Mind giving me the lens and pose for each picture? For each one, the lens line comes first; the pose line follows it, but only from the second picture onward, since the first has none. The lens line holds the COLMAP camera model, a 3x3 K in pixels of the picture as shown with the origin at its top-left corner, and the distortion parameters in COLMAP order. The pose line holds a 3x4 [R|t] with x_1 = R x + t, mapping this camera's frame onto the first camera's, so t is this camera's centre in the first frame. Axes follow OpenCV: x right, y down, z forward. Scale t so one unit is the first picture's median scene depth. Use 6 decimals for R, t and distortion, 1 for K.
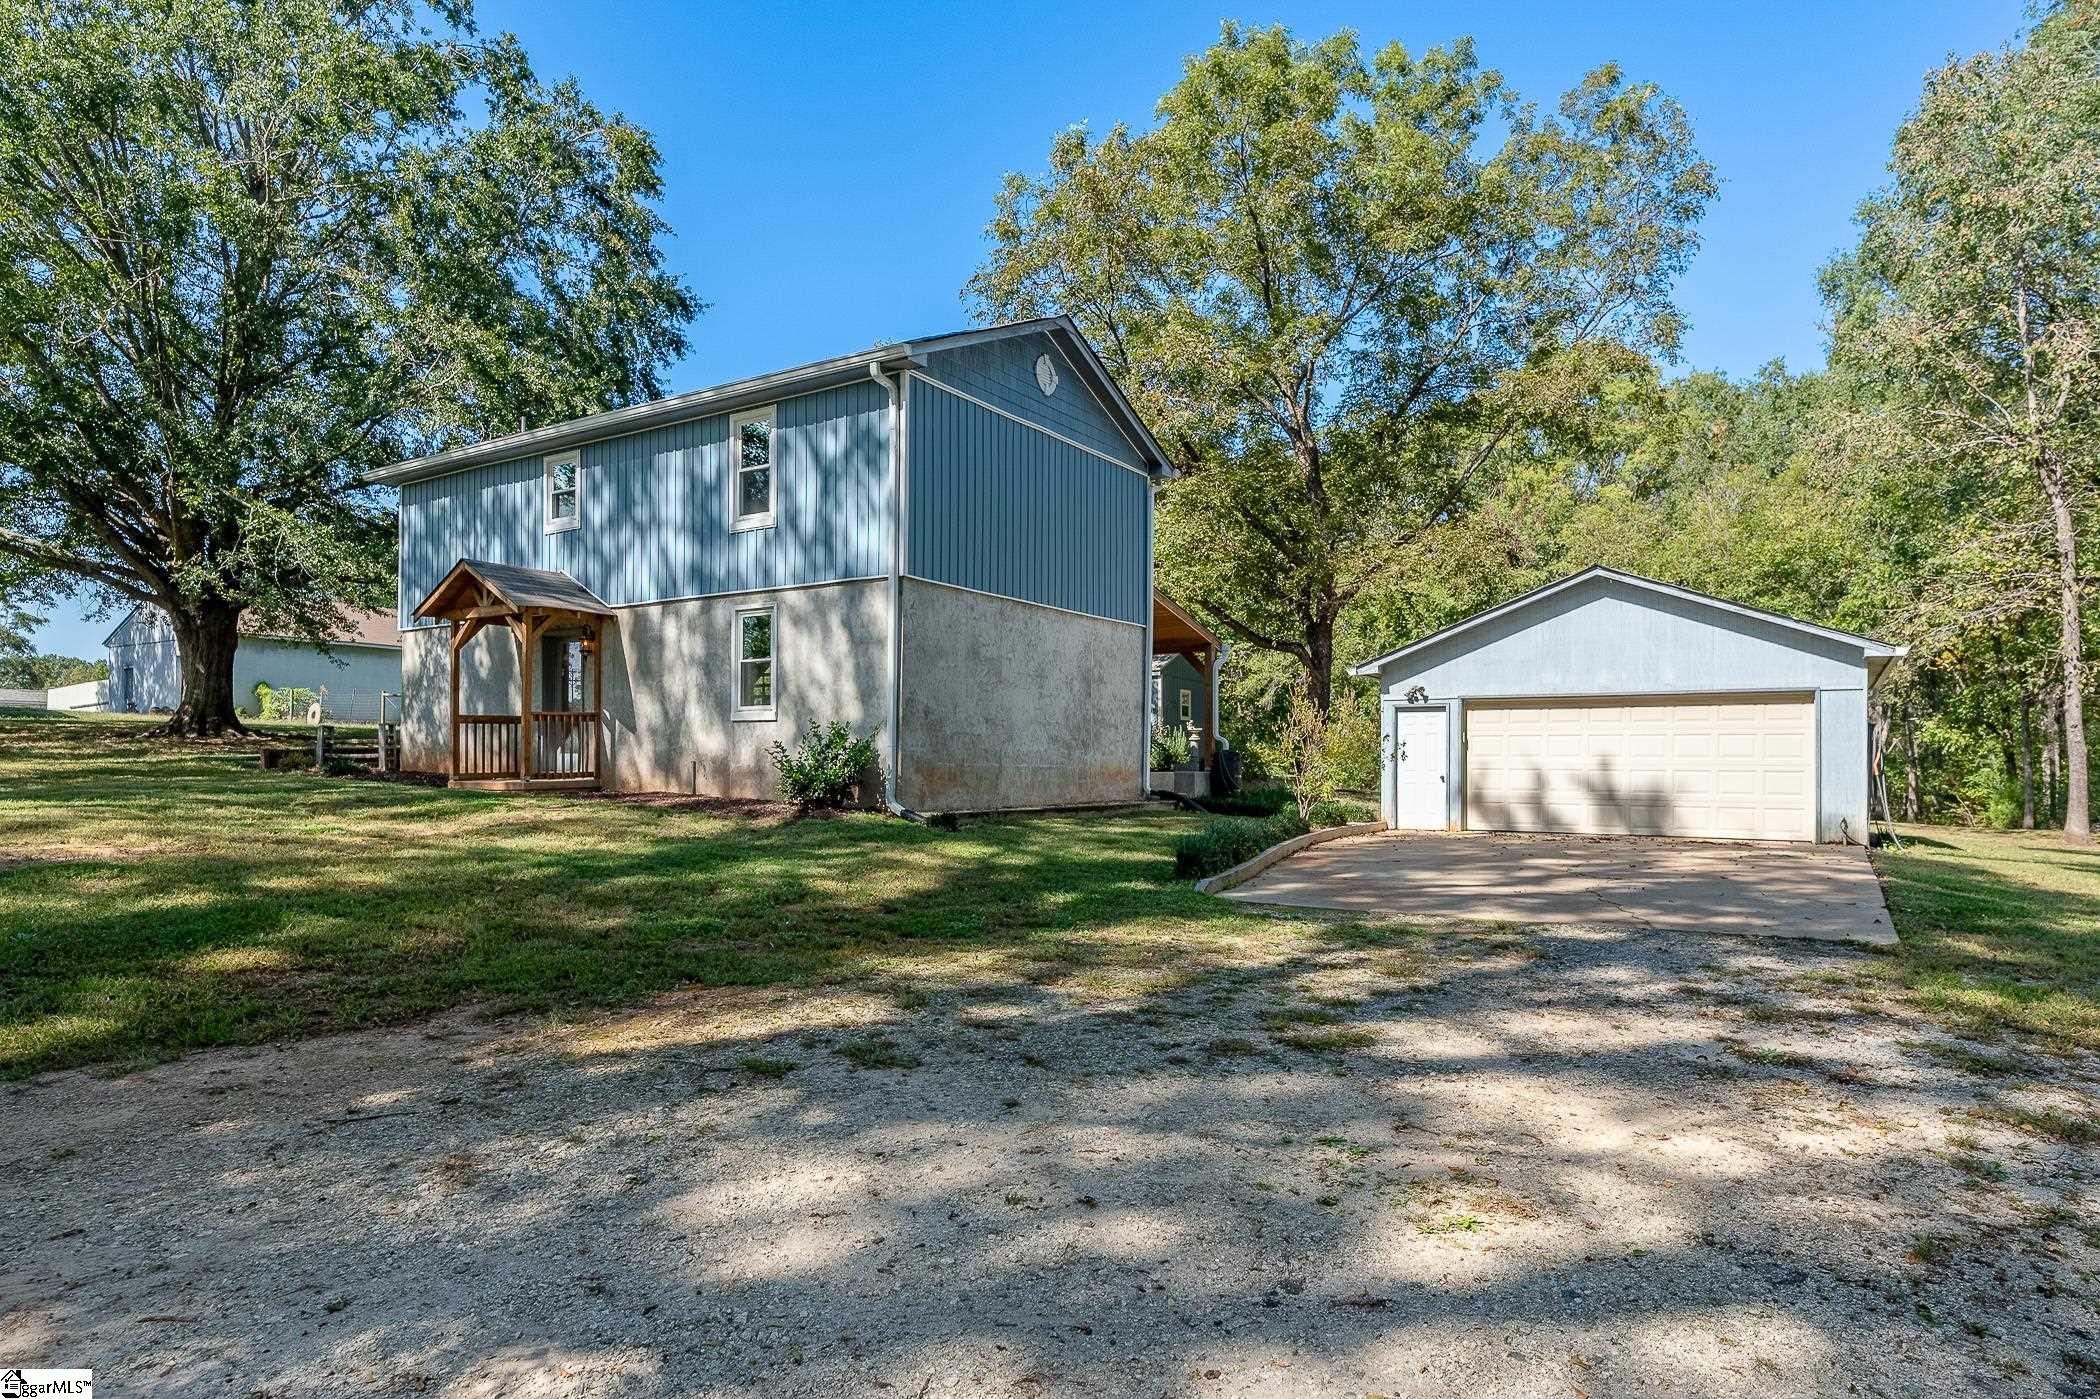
lens RADIAL K [[1223.7, 0, 1046.6], [0, 1223.7, 735.9], [0, 0, 1]] dist [0.006060, 0.001259]
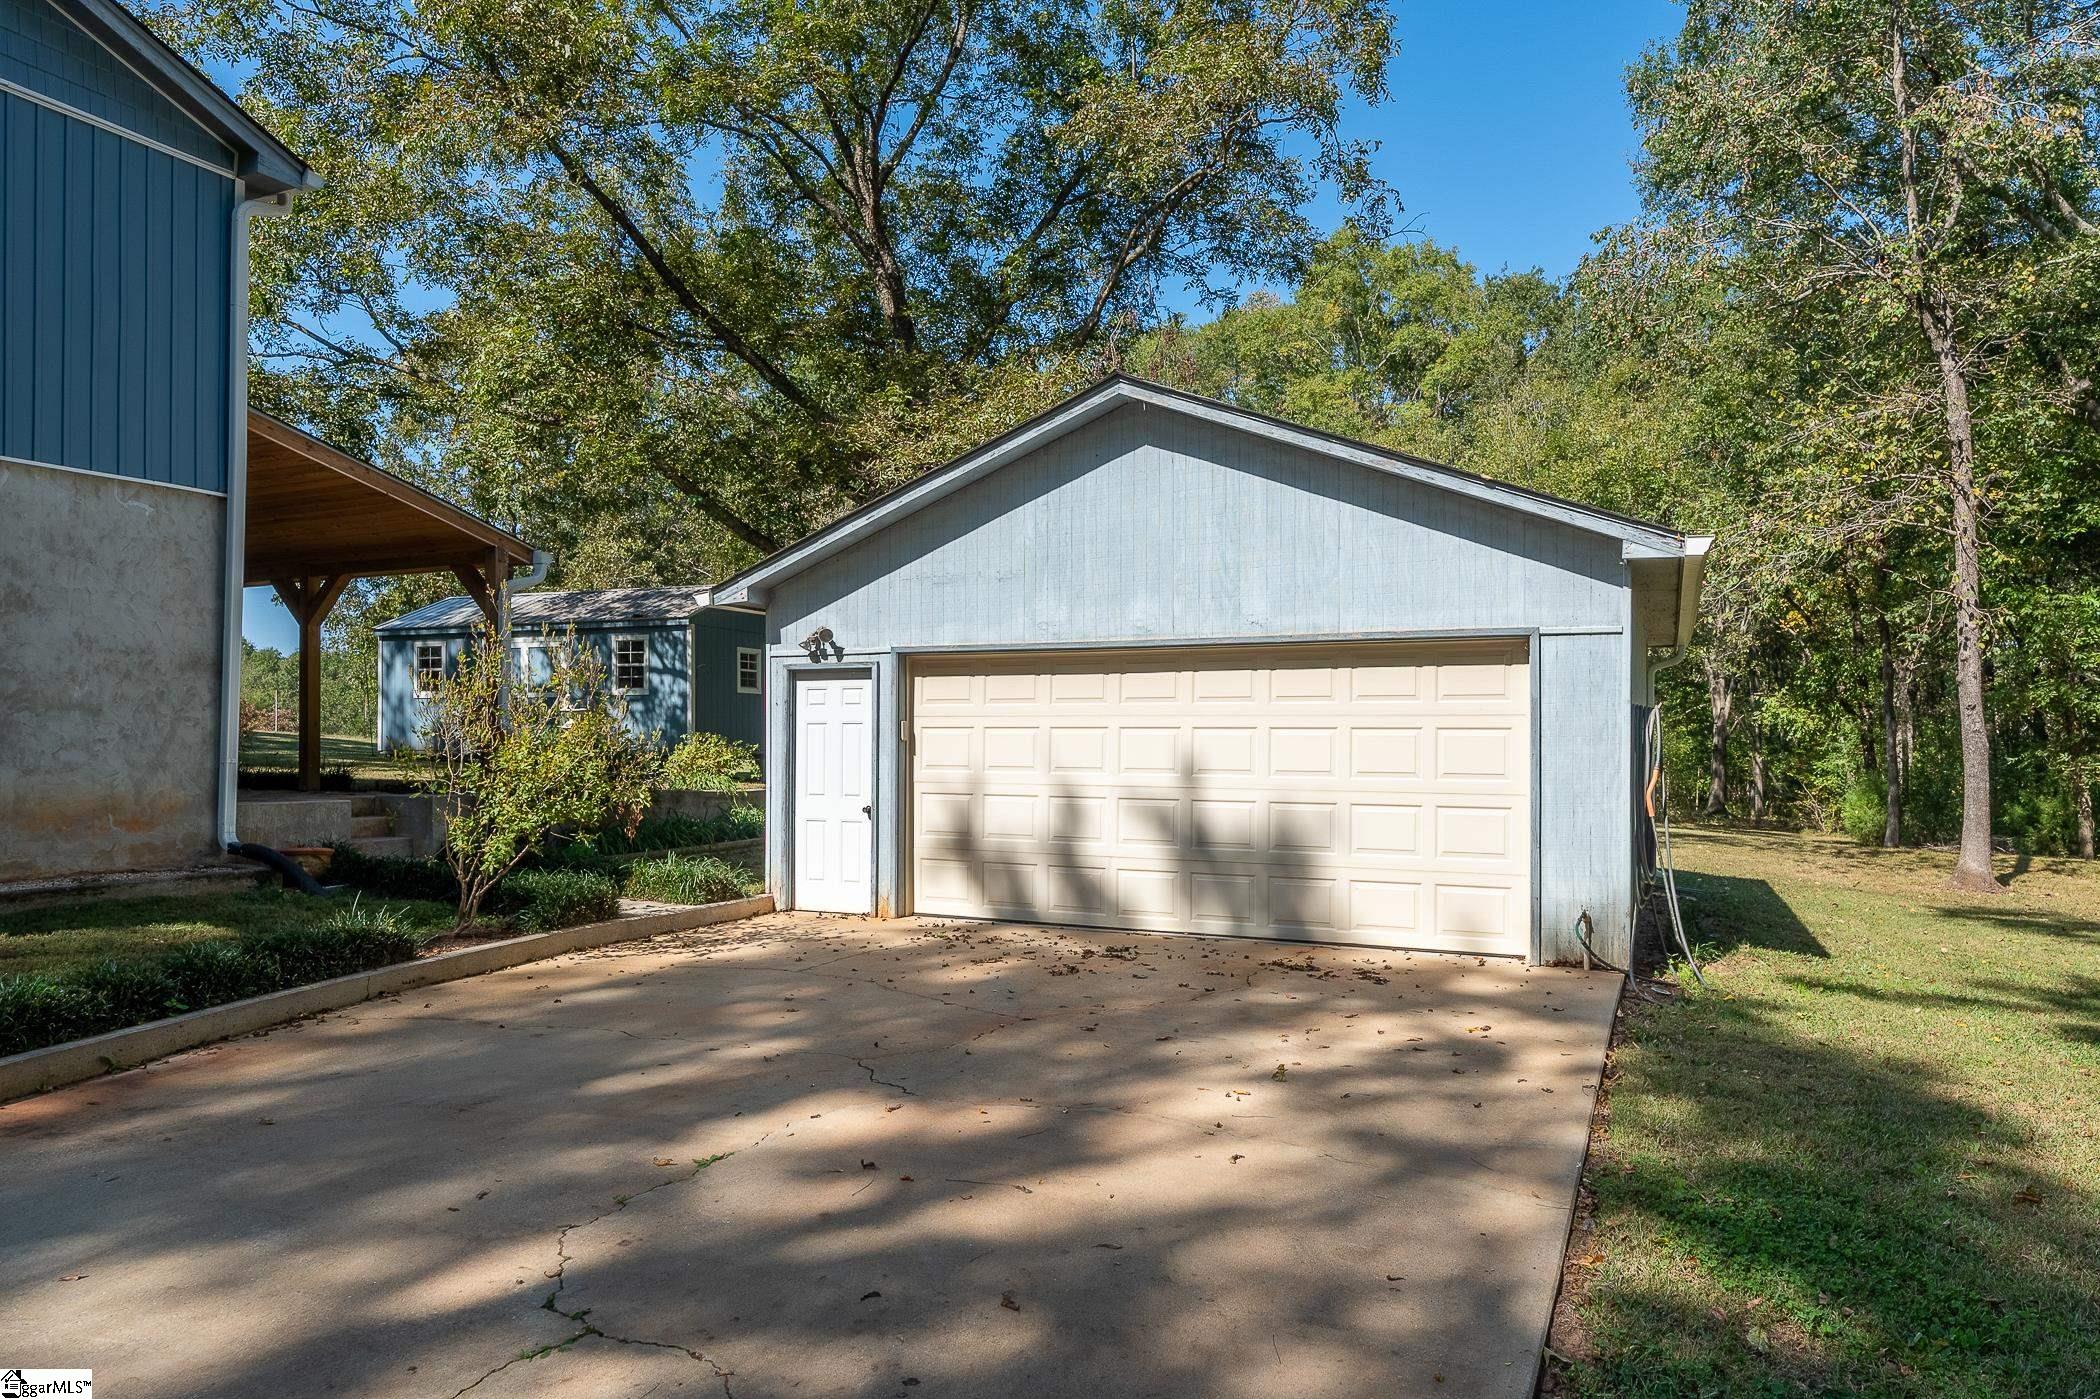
lens RADIAL K [[1301.6, 0, 1050.9], [0, 1301.6, 708.5], [0, 0, 1]] dist [0.001591, 0.001001]
pose [[0.993465, 0.001387, 0.114130, 0.385382], [-0.001298, 0.999999, -0.000849, -0.008191], [-0.114131, 0.000695, 0.993466, 0.523563]]
